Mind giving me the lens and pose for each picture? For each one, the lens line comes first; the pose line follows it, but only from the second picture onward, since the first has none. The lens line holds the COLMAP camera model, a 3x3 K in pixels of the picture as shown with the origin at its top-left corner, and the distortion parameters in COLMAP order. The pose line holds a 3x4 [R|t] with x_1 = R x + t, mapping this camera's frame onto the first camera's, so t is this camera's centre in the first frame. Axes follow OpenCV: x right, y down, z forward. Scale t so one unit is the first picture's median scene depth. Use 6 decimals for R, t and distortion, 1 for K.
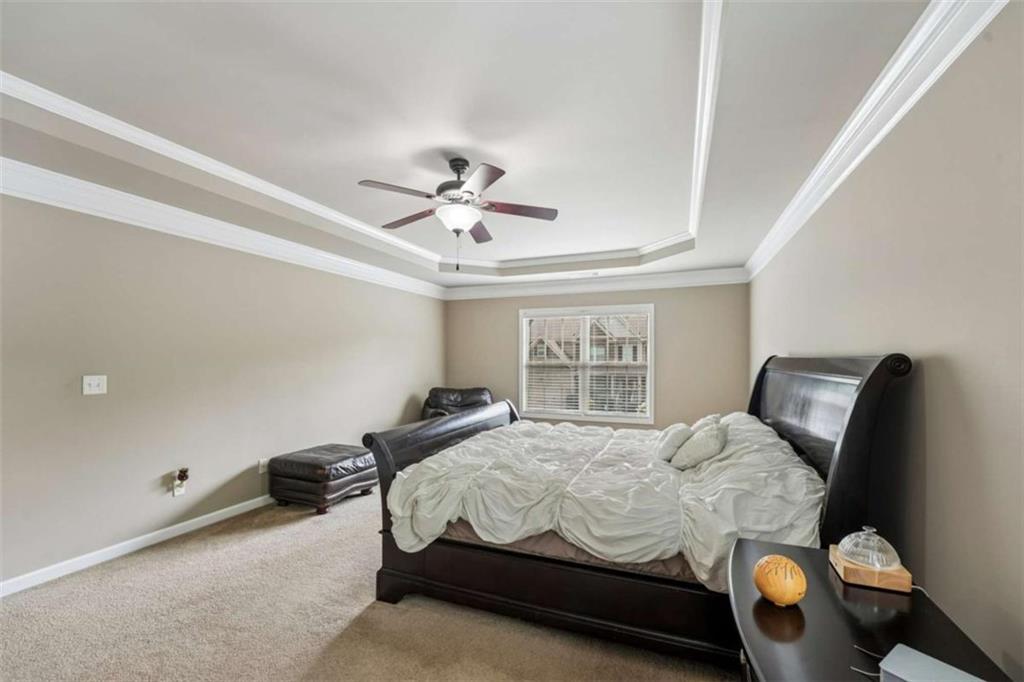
lens RADIAL K [[420.1, 0, 521.2], [0, 420.1, 357.2], [0, 0, 1]] dist [-0.020992, 0.001061]
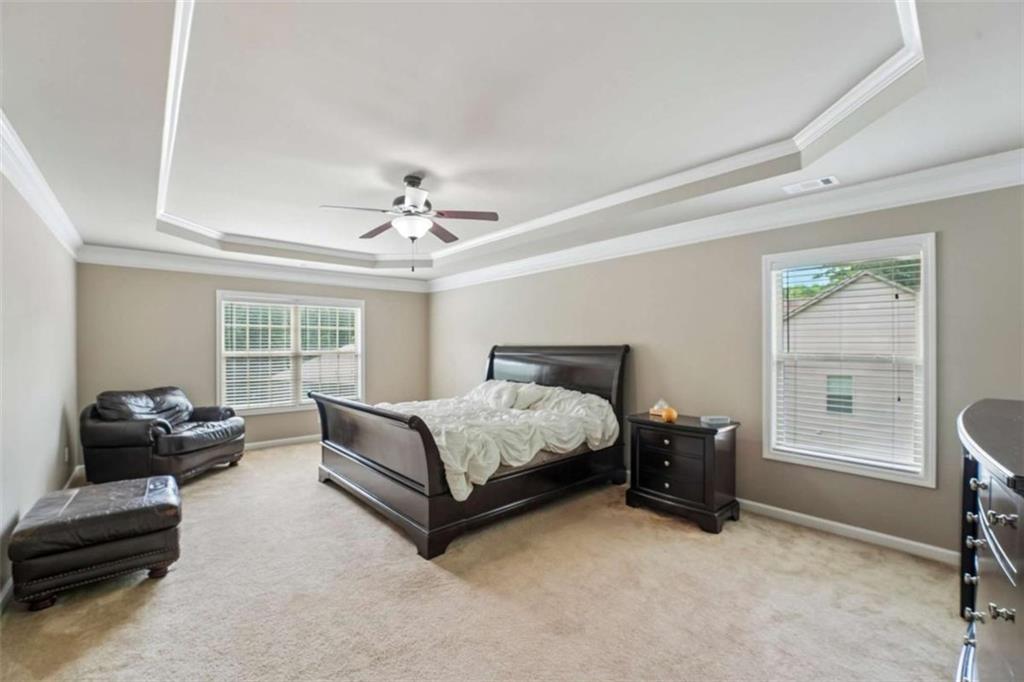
lens RADIAL K [[420.1, 0, 503.8], [0, 420.1, 341.5], [0, 0, 1]] dist [-0.020992, 0.001061]
pose [[0.460689, 0.009331, 0.887513, -0.538699], [0.003030, 0.999922, -0.012085, 0.000646], [-0.887557, 0.008256, 0.460625, 0.121357]]
